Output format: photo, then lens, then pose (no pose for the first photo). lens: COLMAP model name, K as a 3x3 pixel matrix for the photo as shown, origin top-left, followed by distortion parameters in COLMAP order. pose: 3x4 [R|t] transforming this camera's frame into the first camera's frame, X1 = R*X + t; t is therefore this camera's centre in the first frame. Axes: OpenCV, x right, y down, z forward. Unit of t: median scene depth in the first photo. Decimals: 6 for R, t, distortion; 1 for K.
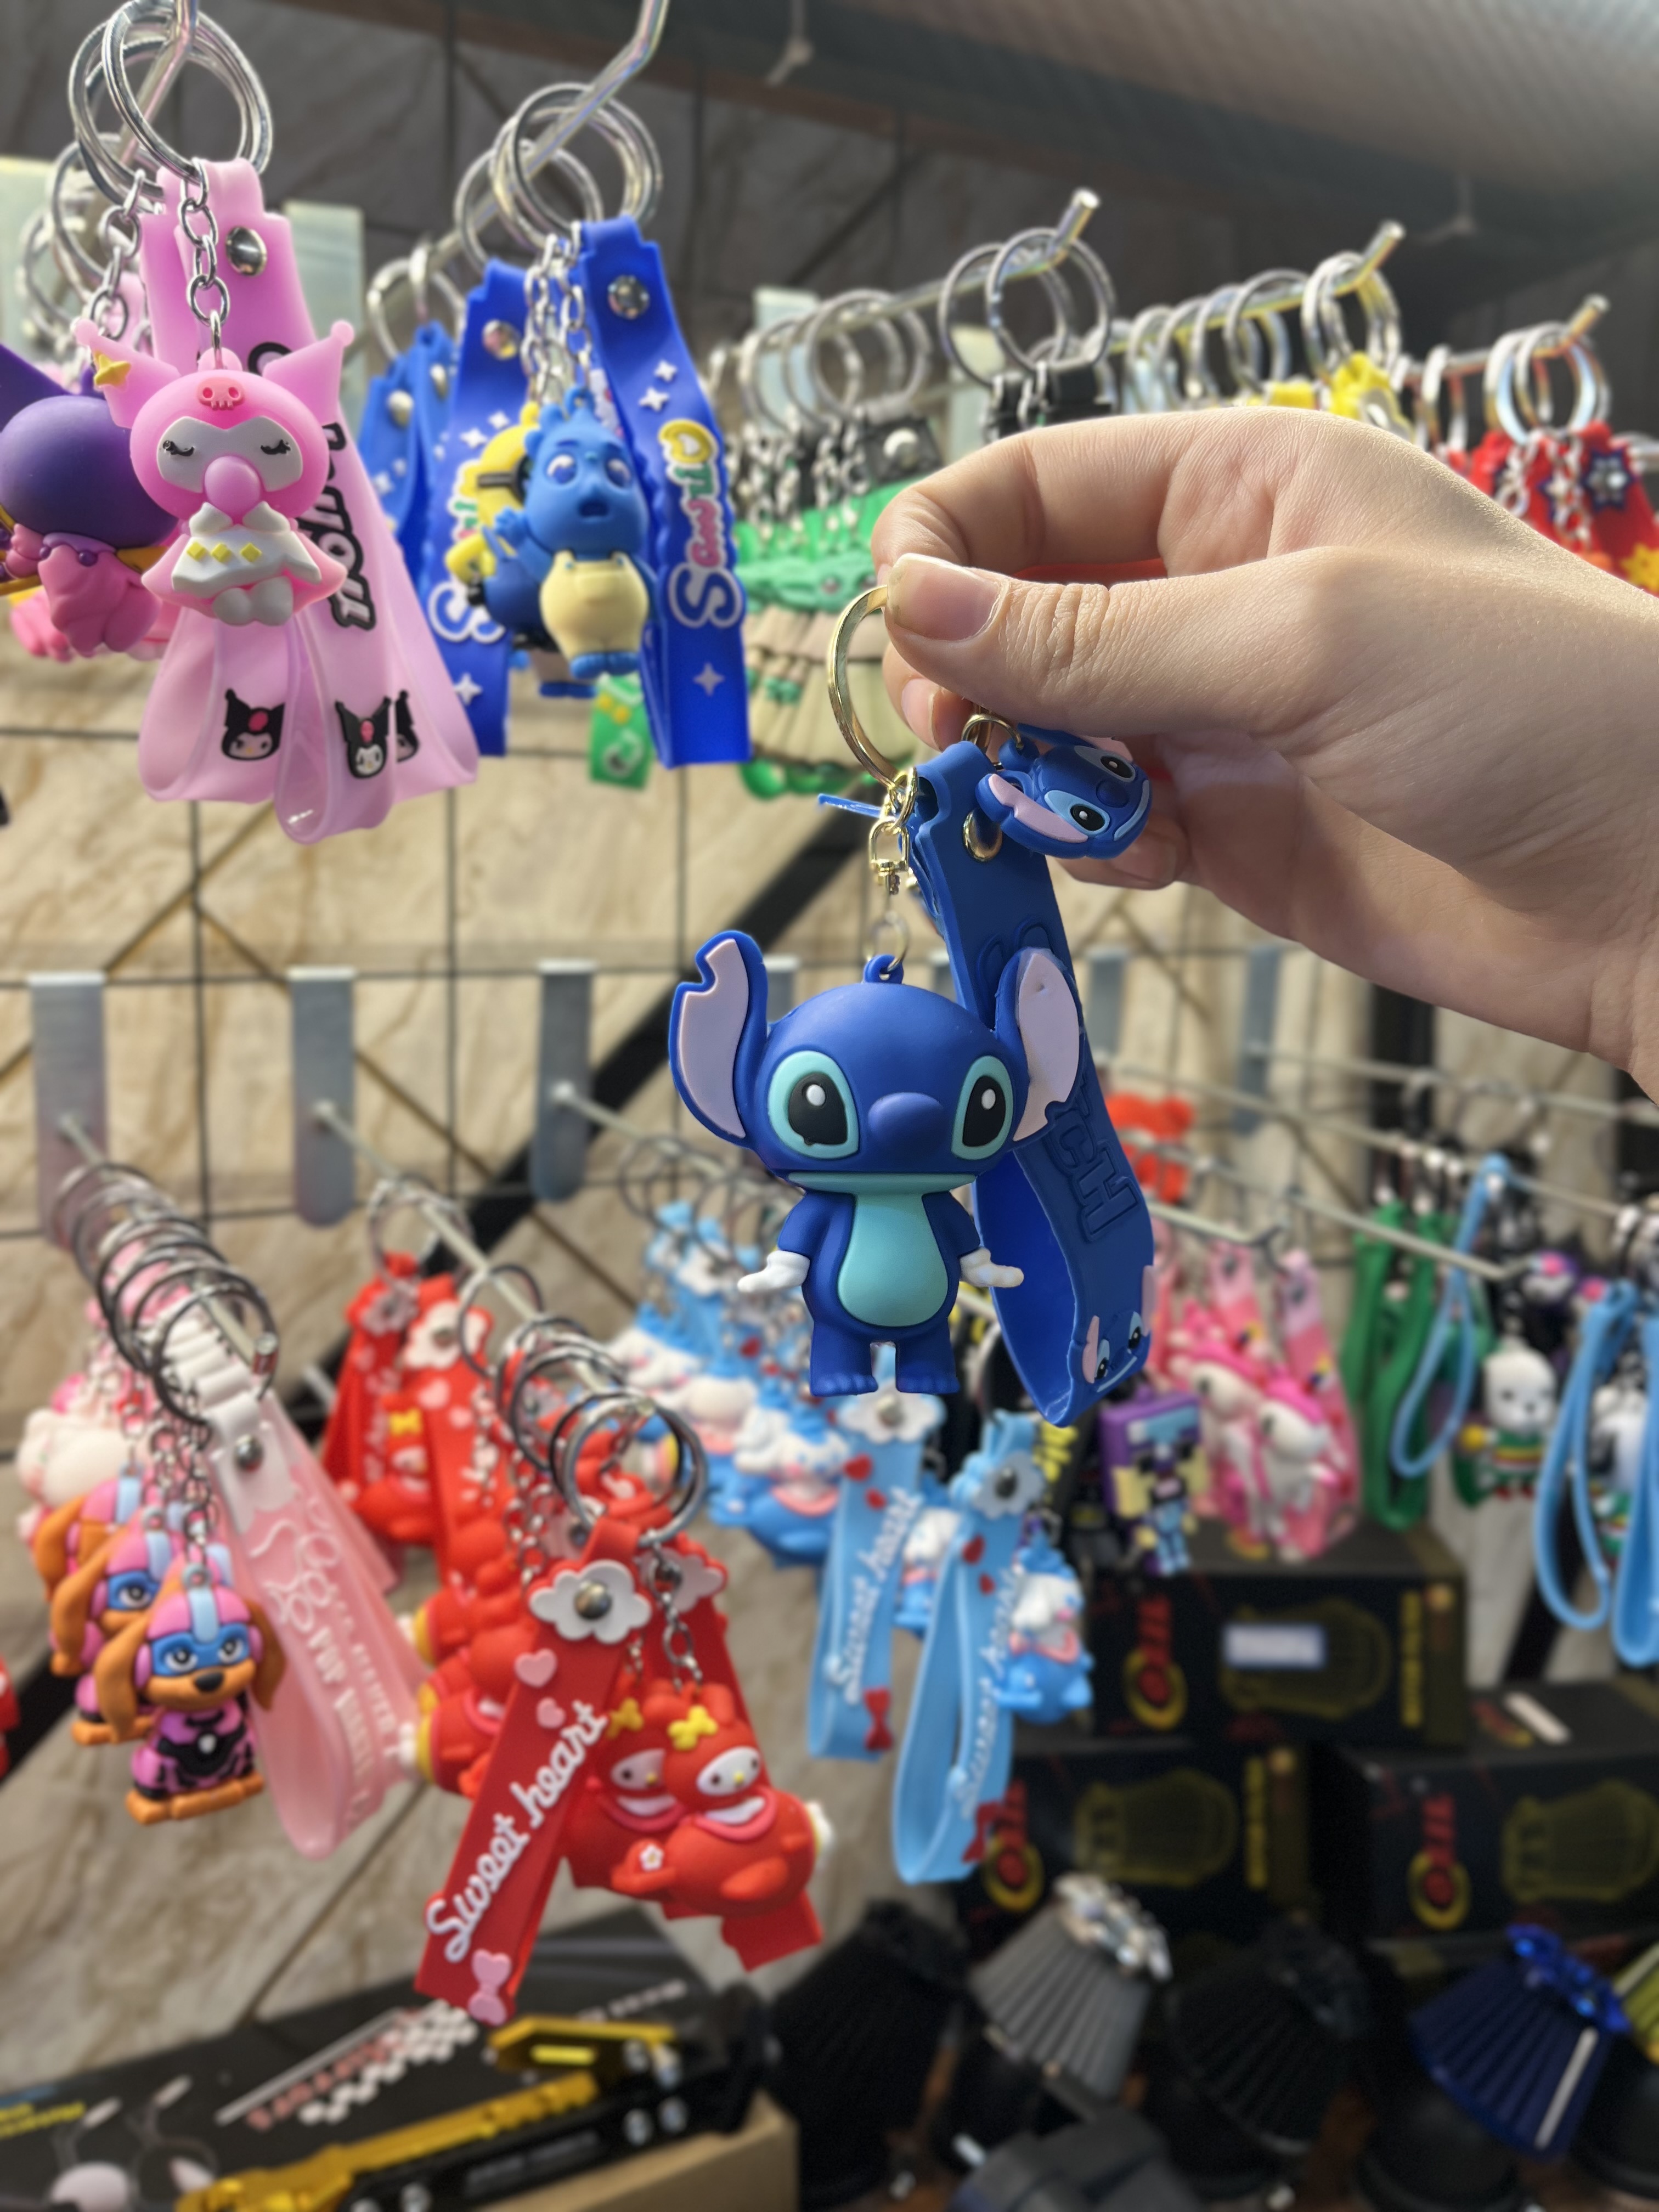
lens RADIAL K [[1698.4, 0, 797.3], [0, 1698.4, 1108.6], [0, 0, 1]] dist [0.035228, -0.073486]
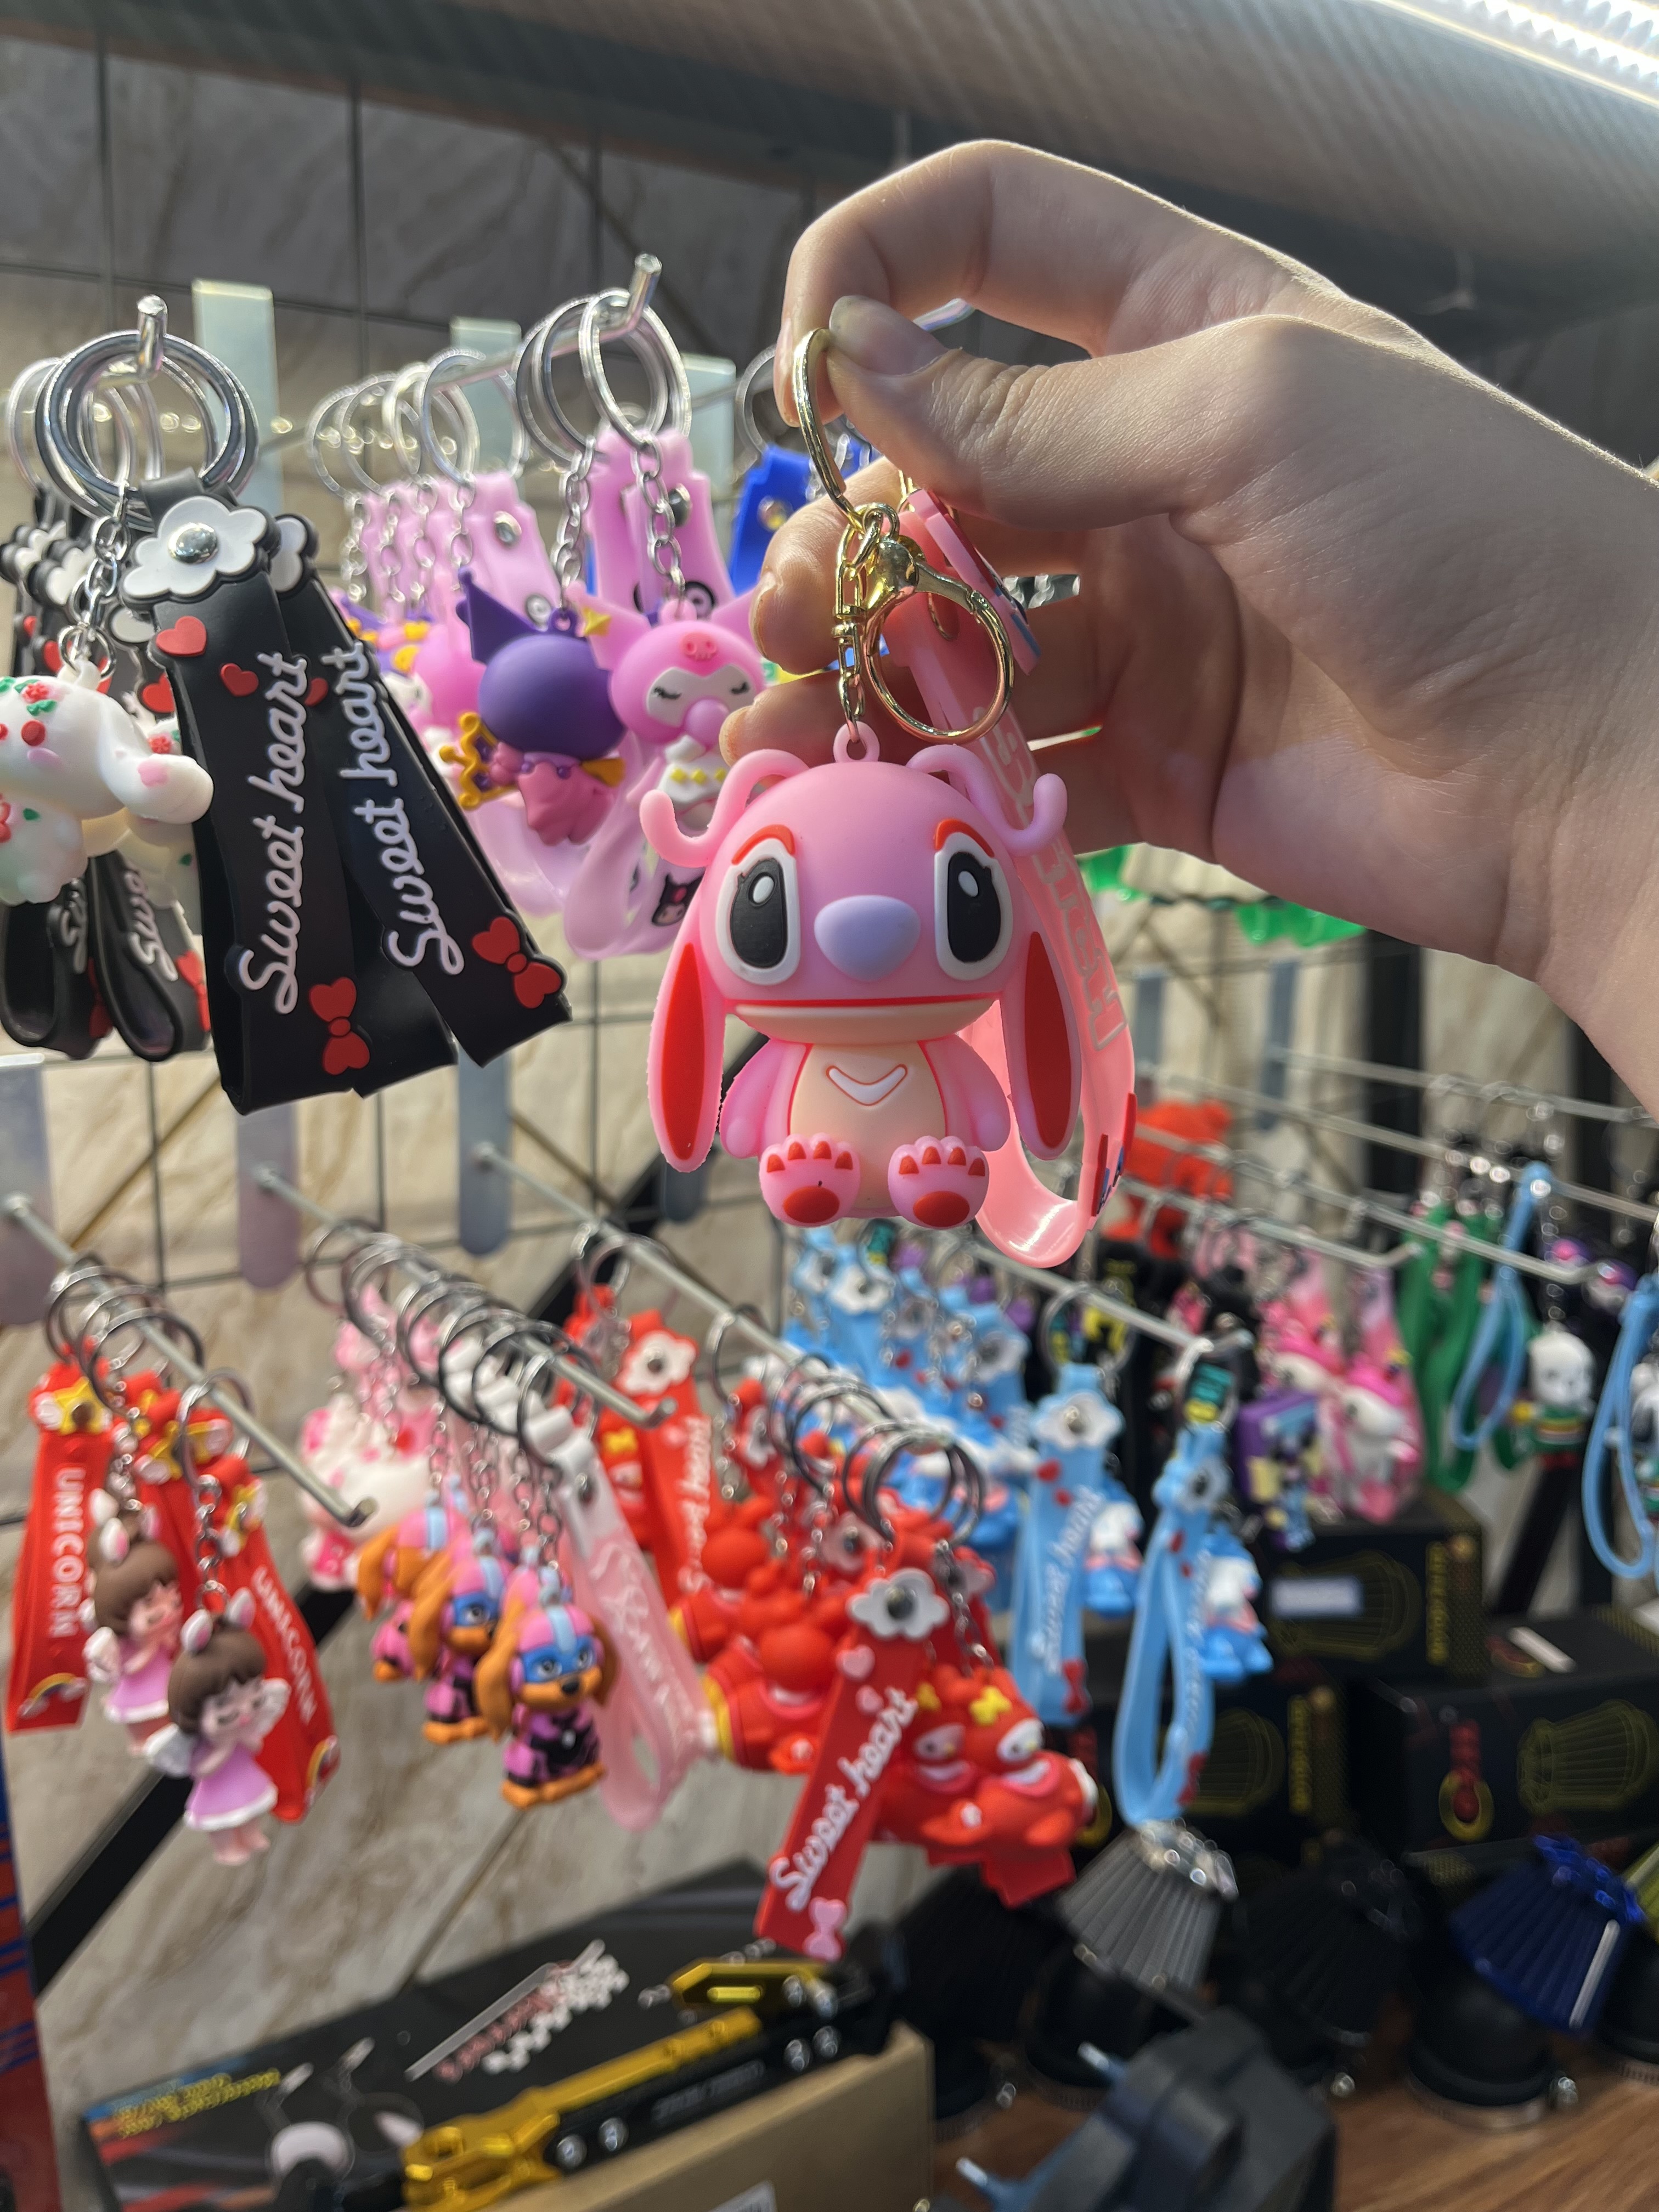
lens RADIAL K [[1713.3, 0, 786.4], [0, 1713.3, 1108.5], [0, 0, 1]] dist [0.003013, -0.001015]
pose [[0.997346, -0.025507, 0.068196, -0.168842], [0.023482, 0.999264, 0.030332, -0.057749], [-0.068919, -0.028650, 0.997211, -0.106821]]
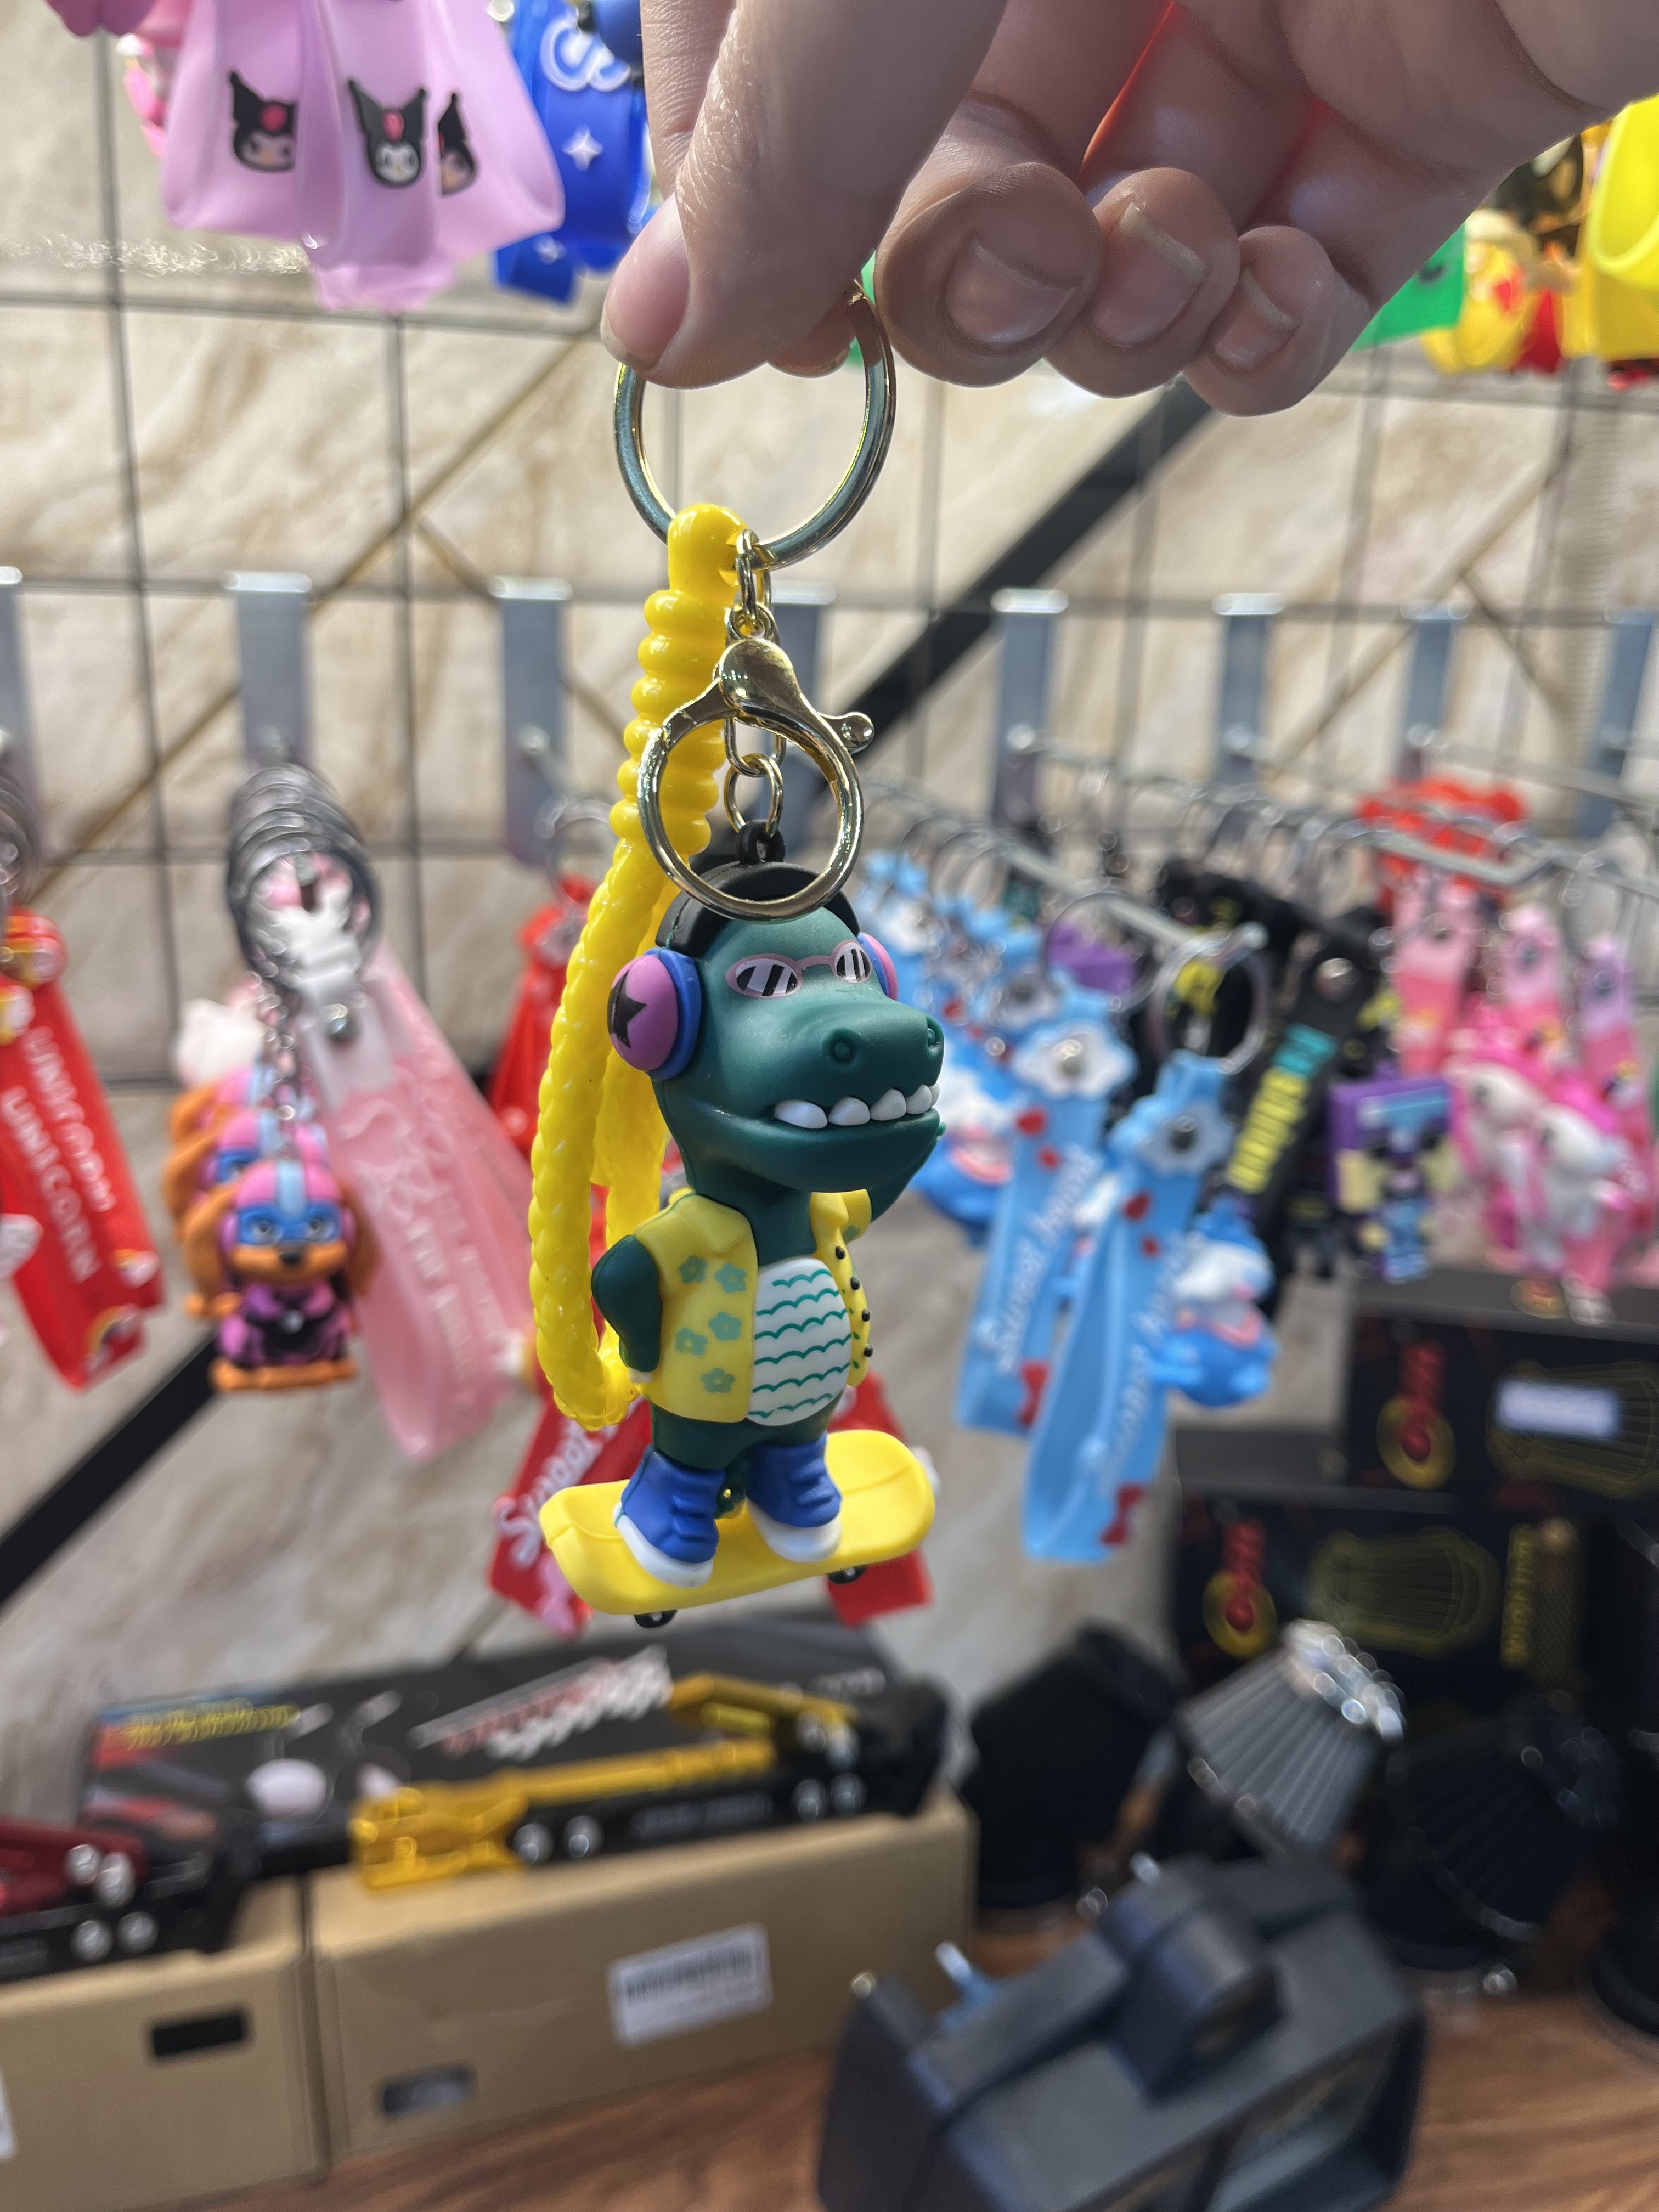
lens RADIAL K [[1716.6, 0, 829.5], [0, 1716.6, 1106.0], [0, 0, 1]] dist [0.040716, -0.070230]
pose [[0.980429, 0.069798, -0.184085, 0.076711], [-0.045496, 0.990060, 0.133082, 0.069293], [0.191544, -0.122103, 0.973859, 0.080457]]
